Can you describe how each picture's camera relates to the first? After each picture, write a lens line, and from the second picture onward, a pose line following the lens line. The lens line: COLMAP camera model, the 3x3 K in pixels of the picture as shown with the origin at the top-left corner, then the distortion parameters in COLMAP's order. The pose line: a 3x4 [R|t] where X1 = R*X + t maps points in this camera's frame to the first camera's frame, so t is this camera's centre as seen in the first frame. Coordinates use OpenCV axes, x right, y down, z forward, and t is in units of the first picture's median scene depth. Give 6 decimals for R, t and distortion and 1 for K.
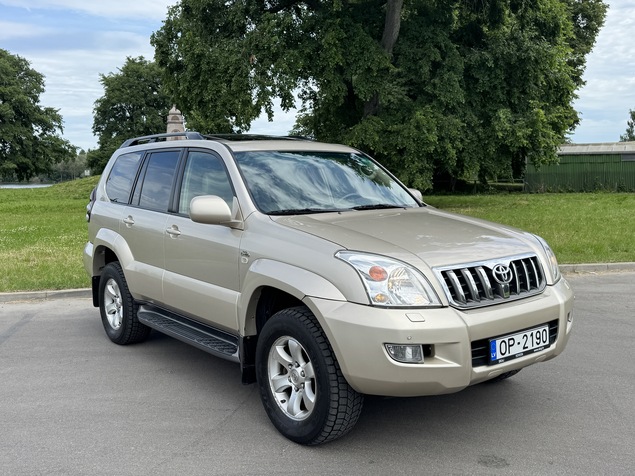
lens RADIAL K [[624.4, 0, 310.2], [0, 624.4, 234.3], [0, 0, 1]] dist [0.077125, 0.000000]
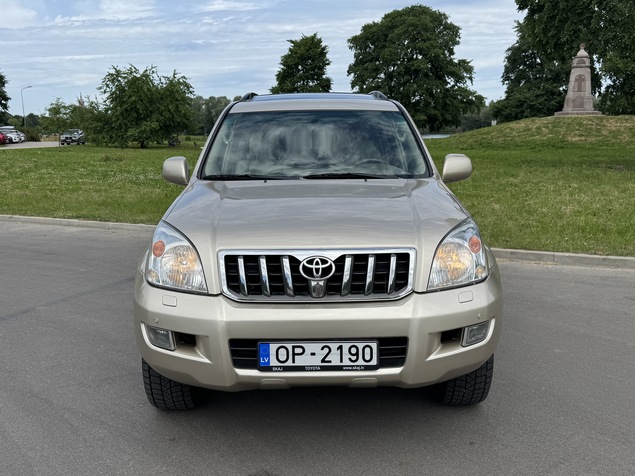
lens RADIAL K [[624.4, 0, 311.4], [0, 624.4, 239.3], [0, 0, 1]] dist [0.077125, 0.000000]
pose [[0.801126, 0.110381, -0.588228, 0.763185], [-0.059297, 0.992648, 0.105513, -0.059445], [0.595550, -0.049649, 0.801782, 0.338878]]
